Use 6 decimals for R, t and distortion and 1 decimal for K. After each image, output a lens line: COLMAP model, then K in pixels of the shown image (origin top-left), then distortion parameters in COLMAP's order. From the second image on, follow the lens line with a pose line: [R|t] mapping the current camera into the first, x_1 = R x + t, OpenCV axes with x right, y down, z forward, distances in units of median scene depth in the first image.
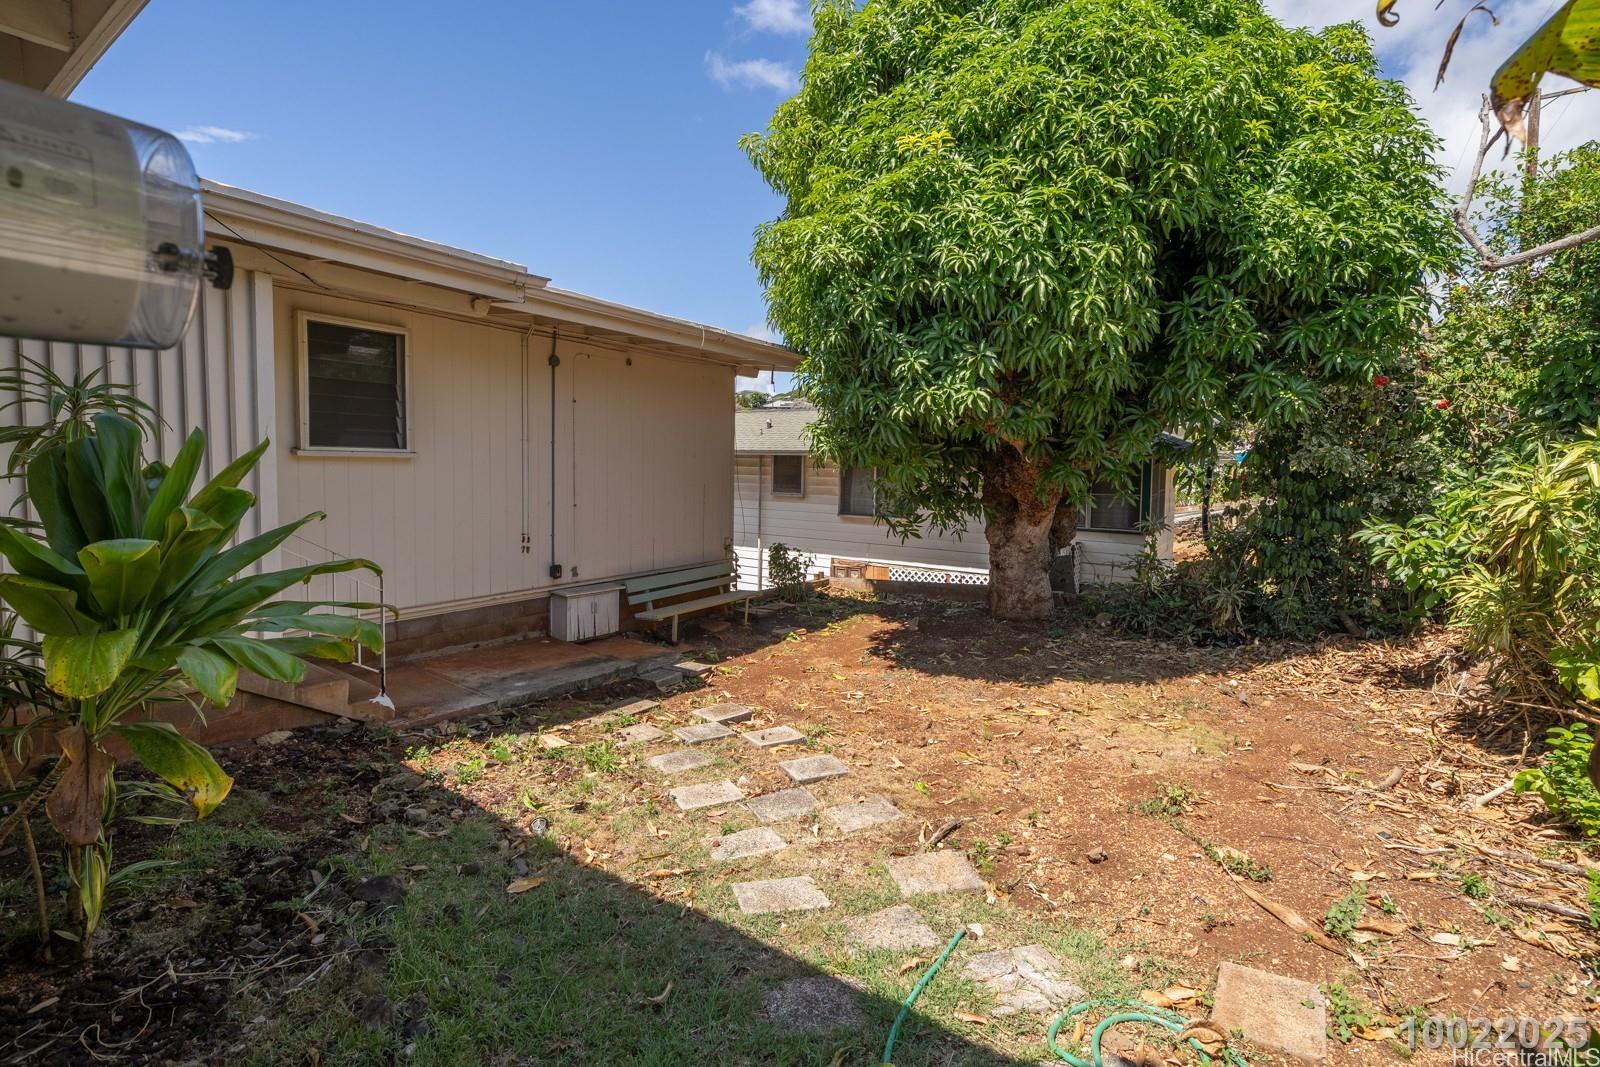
lens RADIAL K [[709.6, 0, 801.6], [0, 709.6, 518.3], [0, 0, 1]] dist [0.009981, -0.000665]
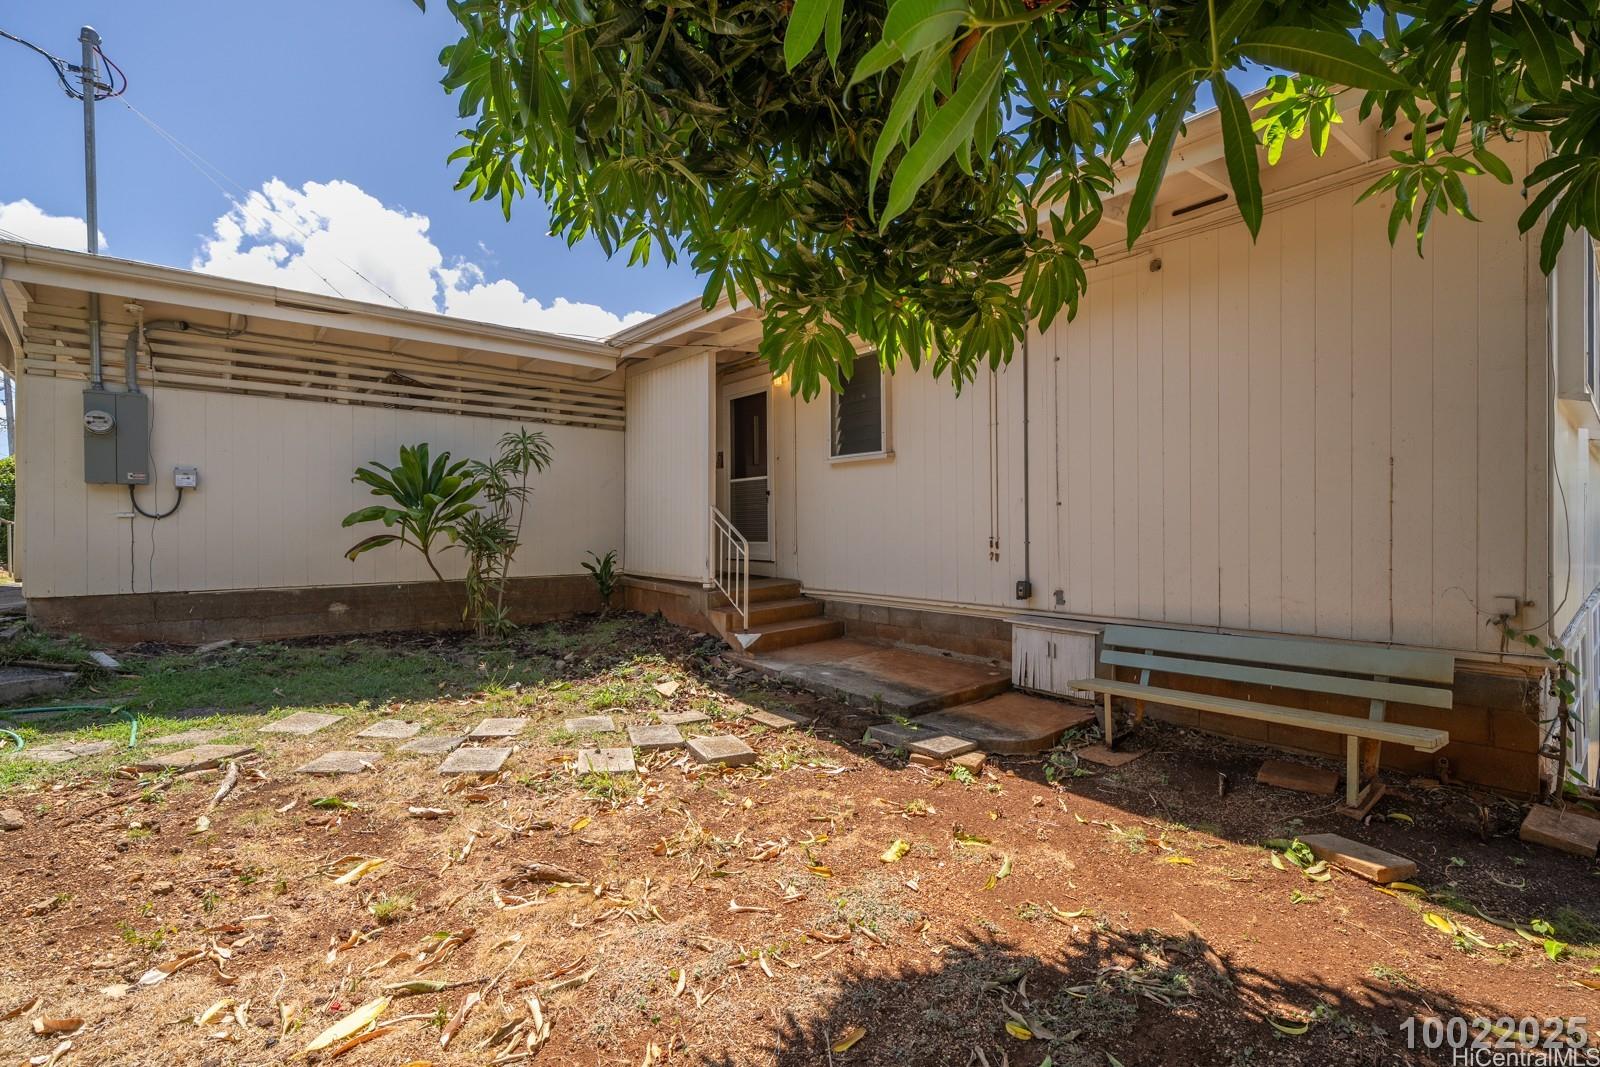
lens RADIAL K [[709.6, 0, 802.3], [0, 709.6, 532.1], [0, 0, 1]] dist [0.009981, -0.000665]
pose [[-0.264717, -0.017912, -0.964160, 0.466964], [-0.077381, 0.996998, 0.002724, 0.030475], [0.961217, 0.075329, -0.265308, 1.002219]]
